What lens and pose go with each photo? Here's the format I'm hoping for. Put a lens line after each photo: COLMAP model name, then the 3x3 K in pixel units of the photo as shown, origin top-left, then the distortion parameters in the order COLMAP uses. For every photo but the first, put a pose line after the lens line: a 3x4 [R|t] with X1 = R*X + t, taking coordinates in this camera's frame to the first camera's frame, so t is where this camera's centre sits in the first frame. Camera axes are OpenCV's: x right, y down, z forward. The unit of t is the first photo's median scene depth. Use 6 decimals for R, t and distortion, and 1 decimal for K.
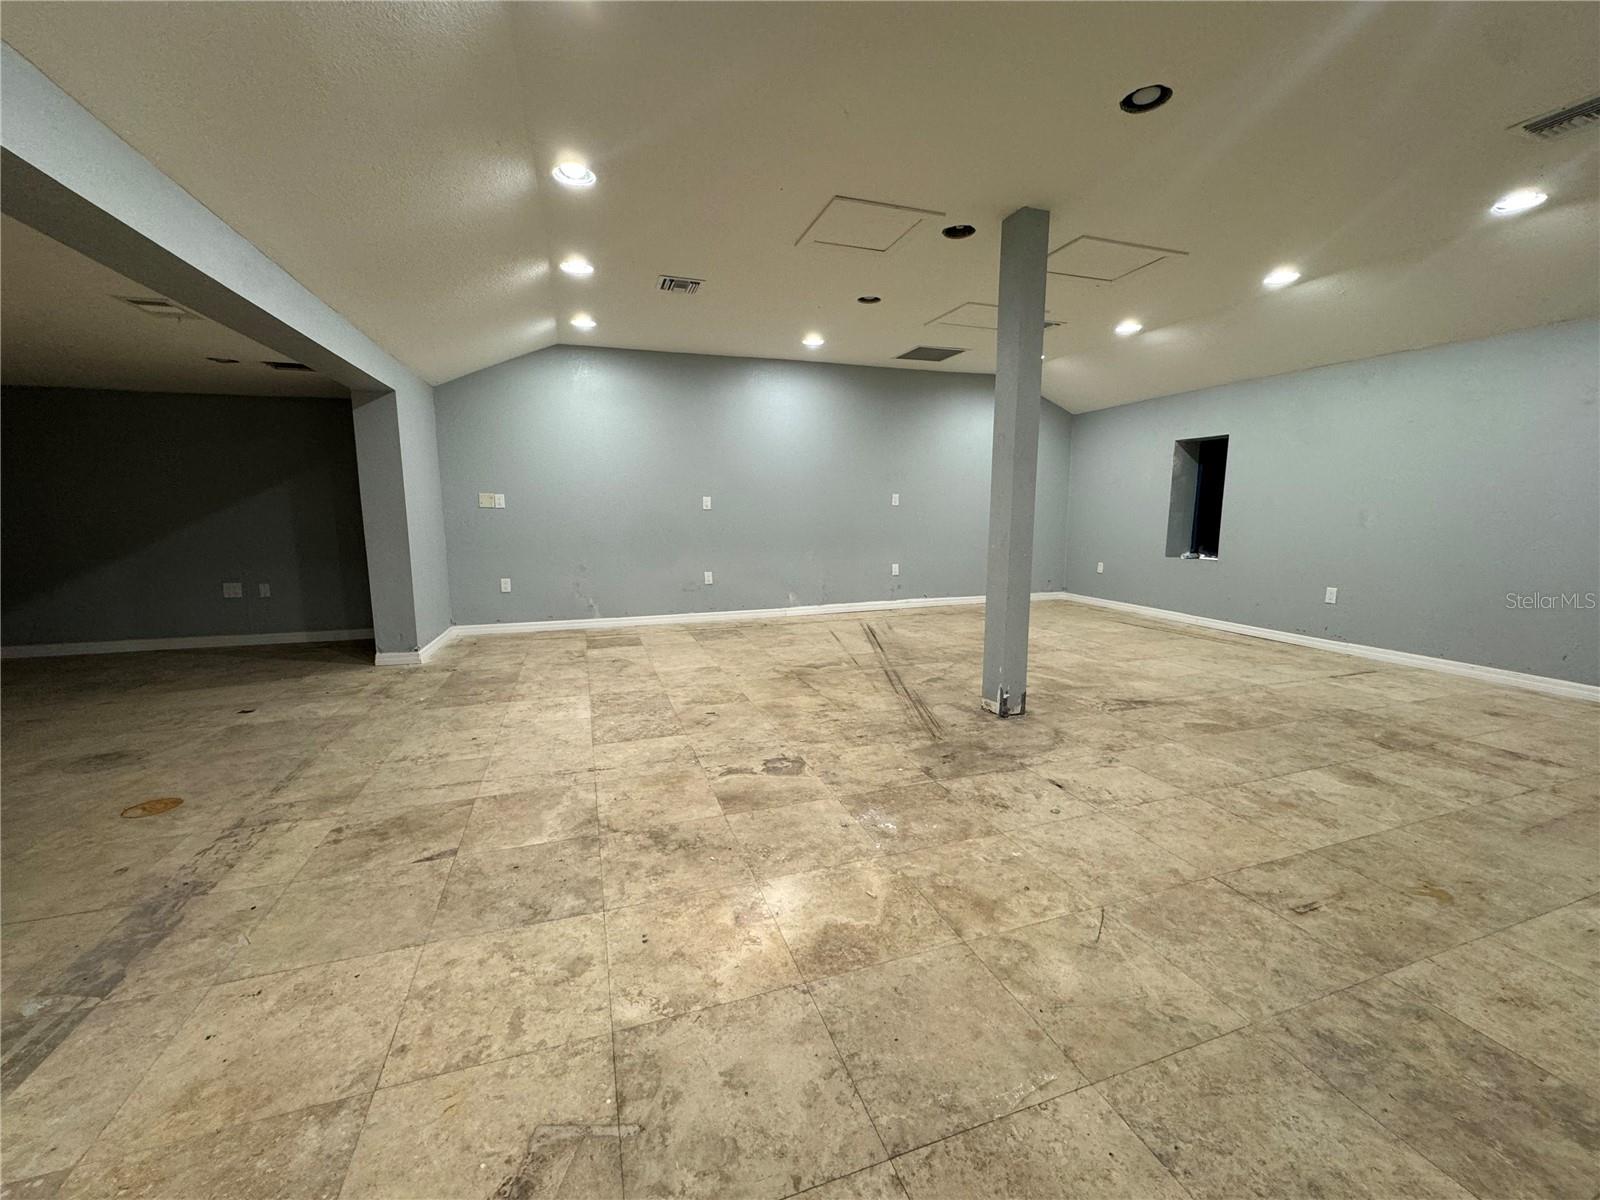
lens RADIAL K [[639.6, 0, 799.3], [0, 639.6, 599.7], [0, 0, 1]] dist [-0.001776, 0.000332]
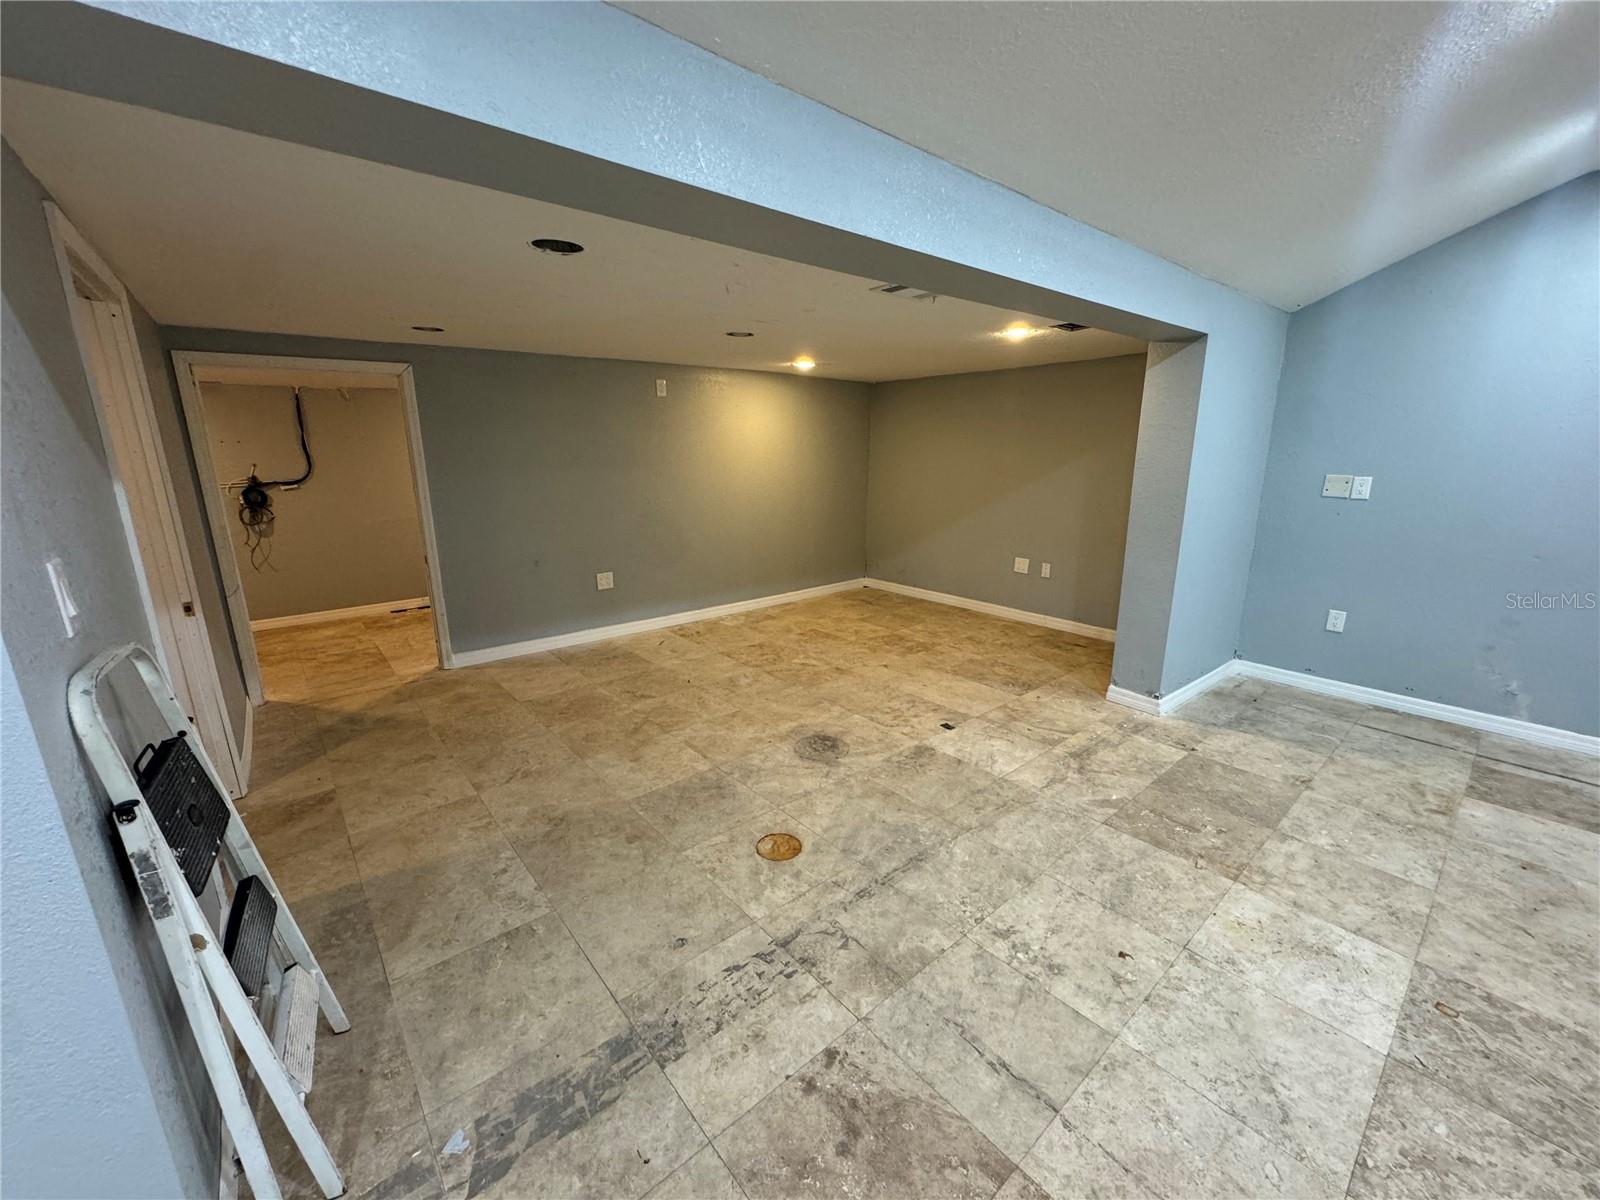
lens RADIAL K [[639.6, 0, 801.8], [0, 639.6, 592.5], [0, 0, 1]] dist [-0.001776, 0.000332]
pose [[0.368747, 0.209874, -0.905527, -0.141782], [-0.130076, 0.976242, 0.173295, -0.150610], [0.920383, 0.053886, 0.387286, 0.436504]]
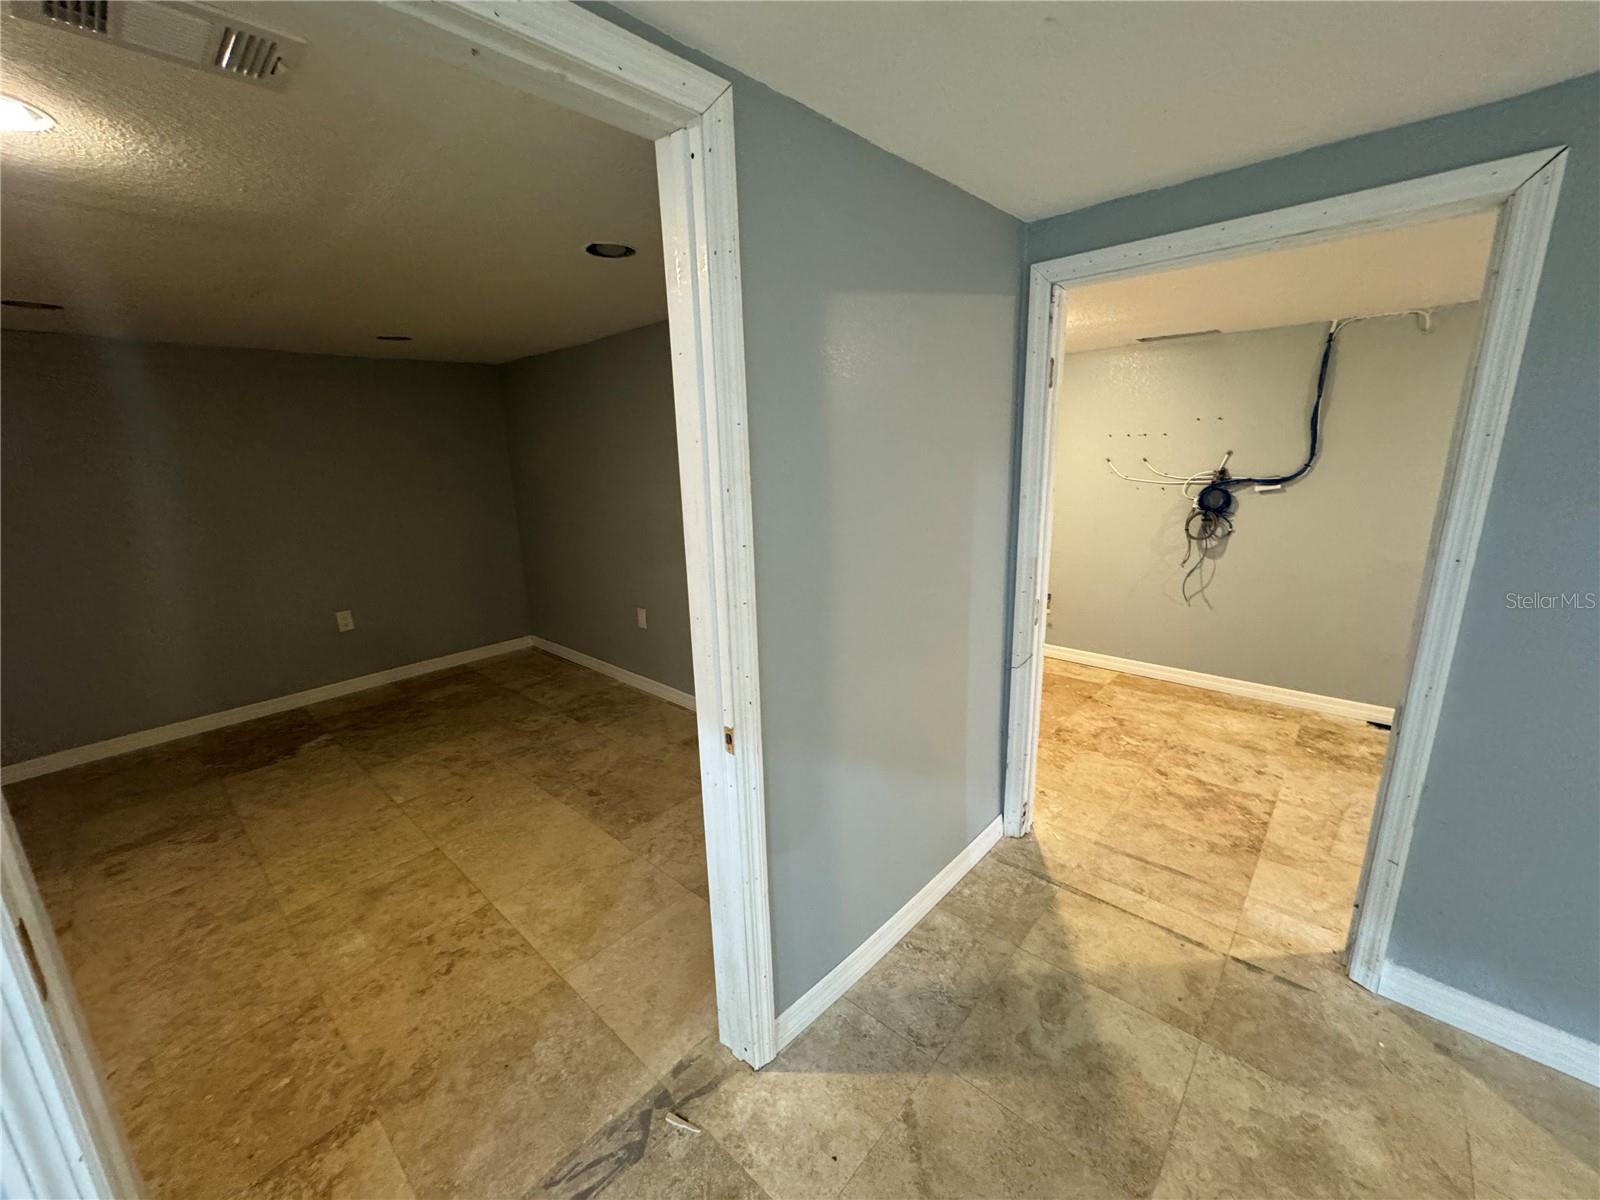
lens RADIAL K [[639.6, 0, 805.4], [0, 639.6, 599.0], [0, 0, 1]] dist [-0.001776, 0.000332]
pose [[-0.869223, 0.142168, -0.473540, -0.891368], [-0.043965, 0.931748, 0.360435, -0.135225], [0.492462, 0.334117, -0.803646, 0.381731]]
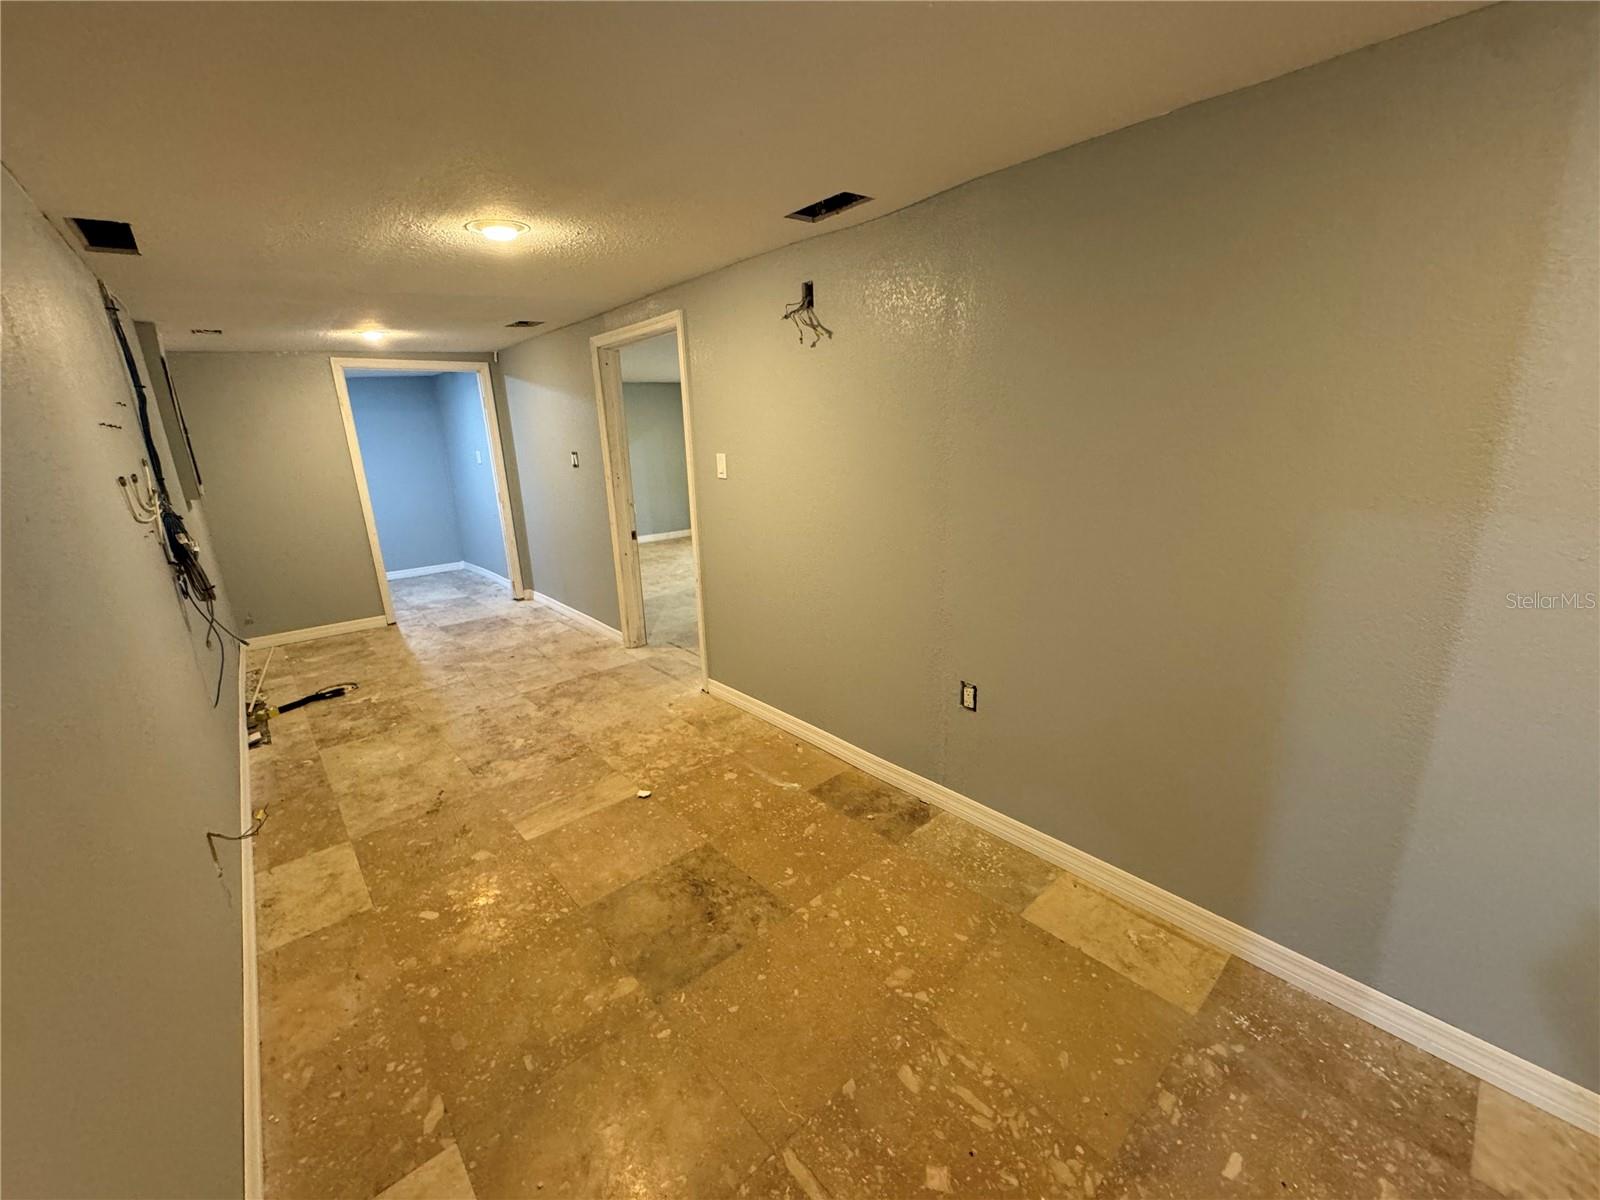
lens RADIAL K [[639.6, 0, 803.1], [0, 639.6, 604.1], [0, 0, 1]] dist [-0.001776, 0.000332]
pose [[0.917929, -0.126466, 0.376049, -1.597444], [0.085466, 0.988613, 0.123851, 0.082043], [-0.387430, -0.081548, 0.918285, -0.912233]]
